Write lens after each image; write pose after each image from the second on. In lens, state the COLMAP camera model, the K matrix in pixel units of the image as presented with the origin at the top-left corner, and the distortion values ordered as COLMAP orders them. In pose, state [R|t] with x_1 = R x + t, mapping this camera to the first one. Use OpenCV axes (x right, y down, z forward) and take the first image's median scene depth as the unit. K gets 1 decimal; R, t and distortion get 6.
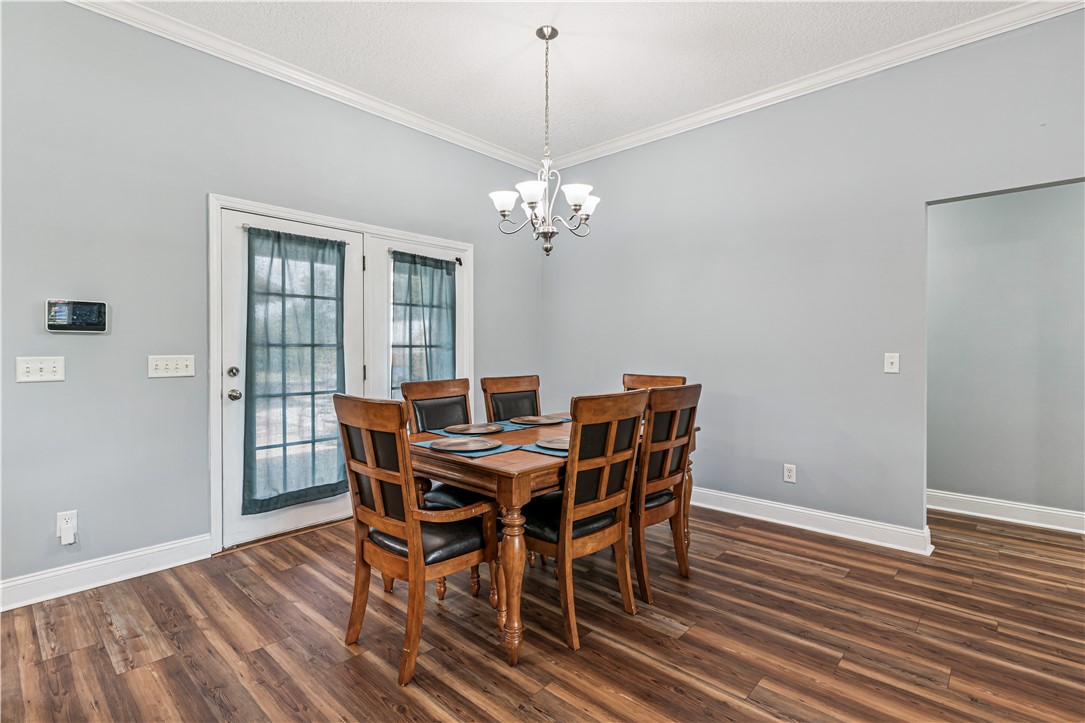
lens RADIAL K [[514.2, 0, 537.9], [0, 514.2, 356.4], [0, 0, 1]] dist [-0.000197, 0.000161]
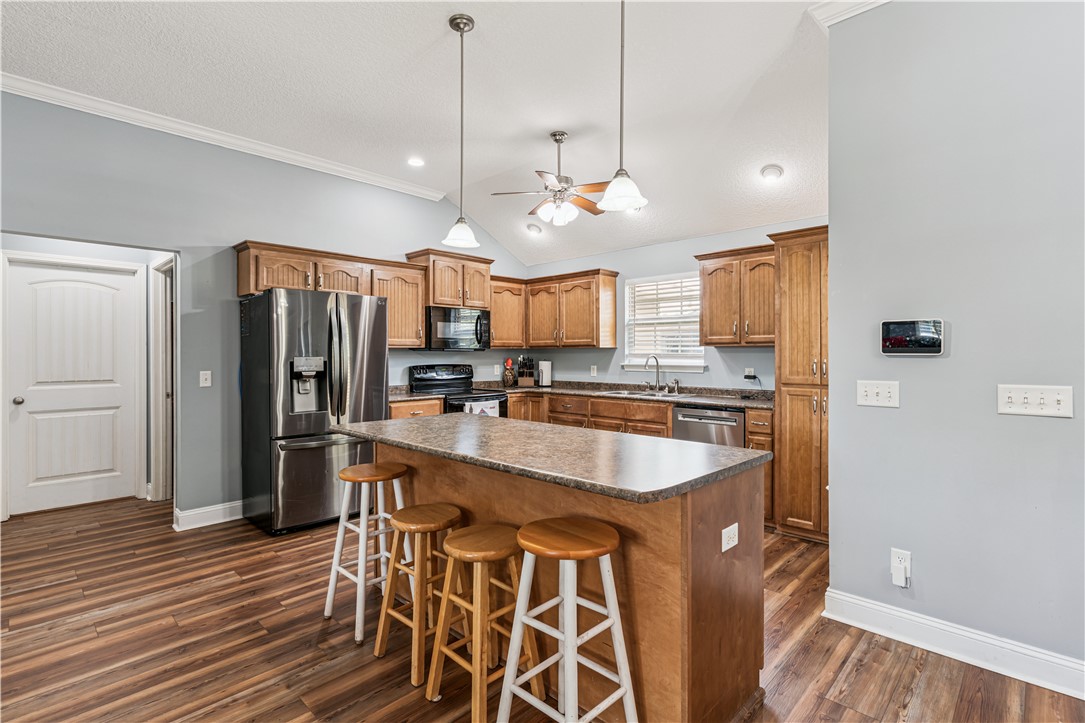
lens RADIAL K [[514.2, 0, 537.9], [0, 514.2, 356.4], [0, 0, 1]] dist [-0.000197, 0.000161]
pose [[-0.023167, 0.005558, -0.999716, 0.013751], [-0.013828, 0.999887, 0.005879, -0.037688], [0.999636, 0.013960, -0.023087, 0.343432]]
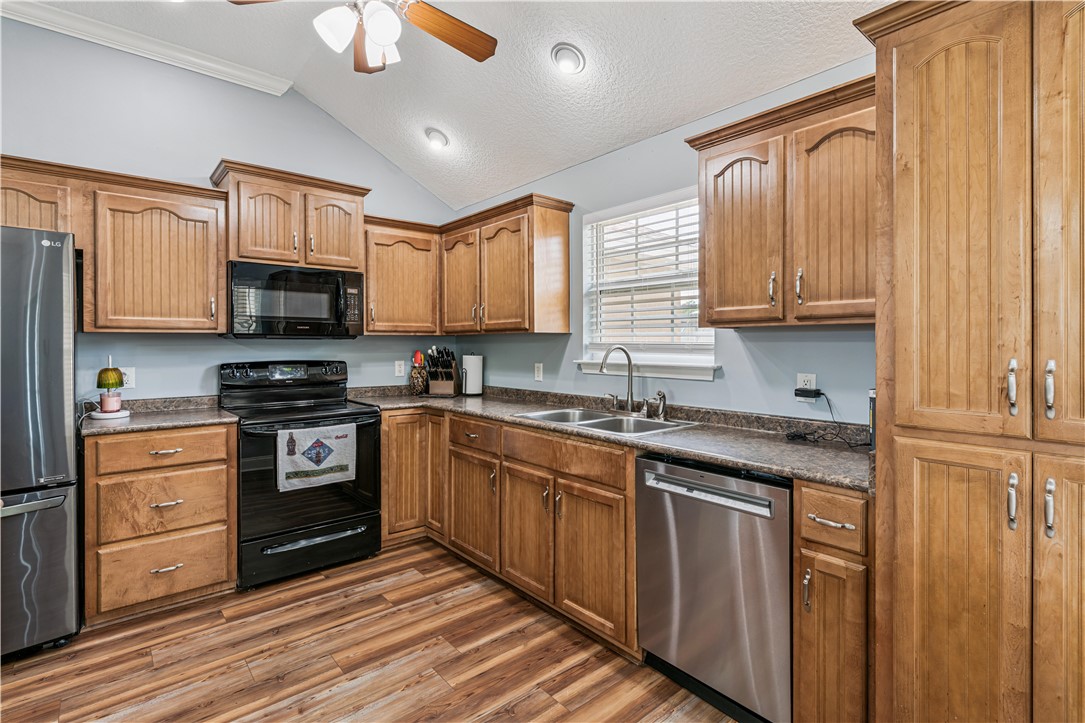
lens RADIAL K [[515.9, 0, 540.5], [0, 515.9, 347.5], [0, 0, 1]] dist [0.001370, 0.000231]
pose [[-0.115440, 0.007488, -0.993286, -0.810523], [-0.013799, 0.999863, 0.009141, -0.040857], [0.993219, 0.014762, -0.115321, 0.667223]]
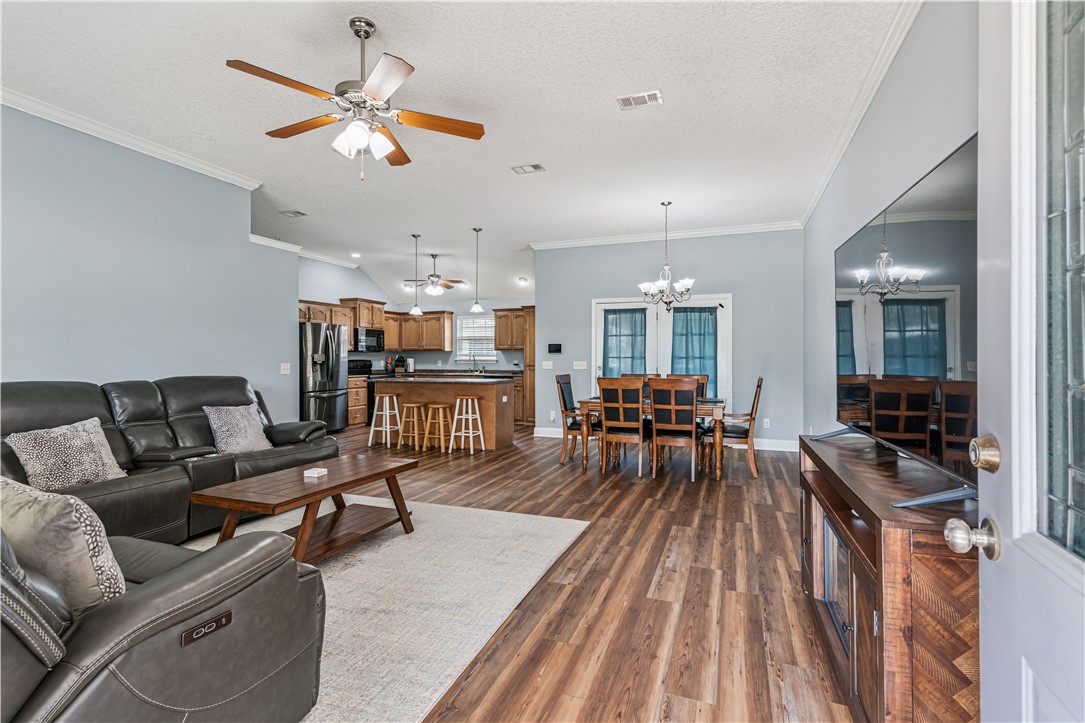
lens RADIAL K [[514.2, 0, 537.9], [0, 514.2, 356.4], [0, 0, 1]] dist [-0.000197, 0.000161]
pose [[0.370957, -0.001047, -0.928650, 1.795323], [-0.014191, 0.999876, -0.006795, -0.007253], [0.928542, 0.015699, 0.370896, -0.224563]]
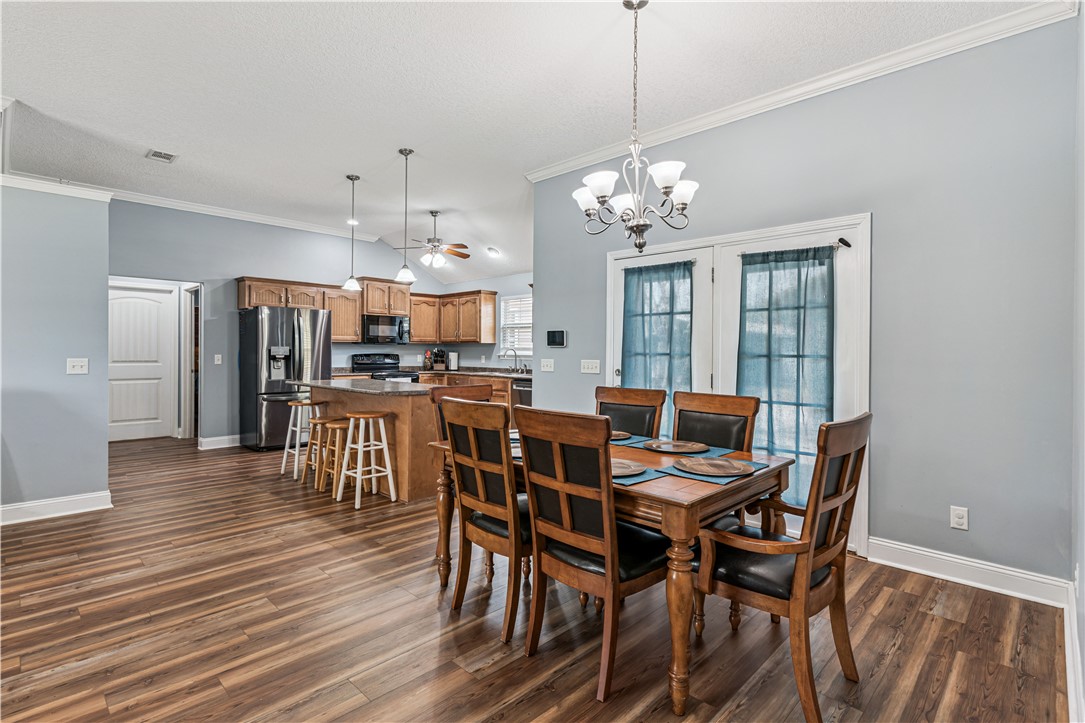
lens RADIAL K [[523.6, 0, 536.0], [0, 523.6, 355.4], [0, 0, 1]] dist [-0.000504, -0.000342]
pose [[-0.026395, 0.009318, -0.999608, 0.964706], [-0.023036, 0.999685, 0.009927, -0.029868], [0.999386, 0.023289, -0.026172, 0.904860]]
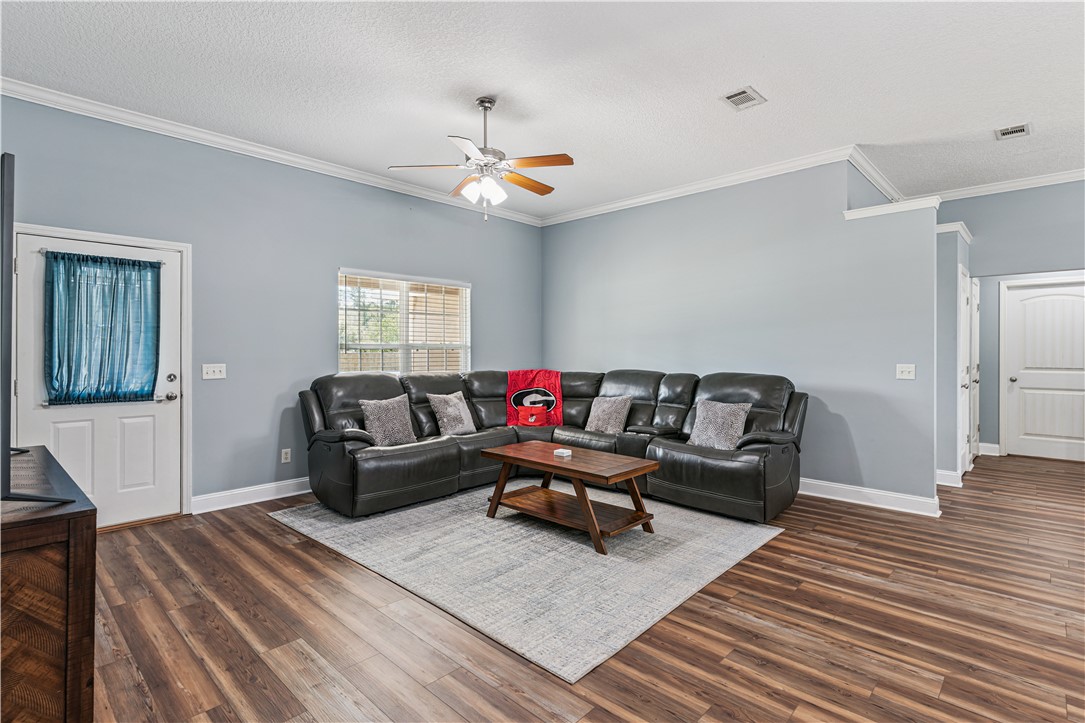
lens RADIAL K [[523.6, 0, 536.0], [0, 523.6, 355.4], [0, 0, 1]] dist [-0.000504, -0.000342]
pose [[-0.999847, 0.000789, 0.017475, 0.597686], [0.001226, 0.999687, 0.024990, -0.043514], [-0.017450, 0.025008, -0.999535, 1.139057]]
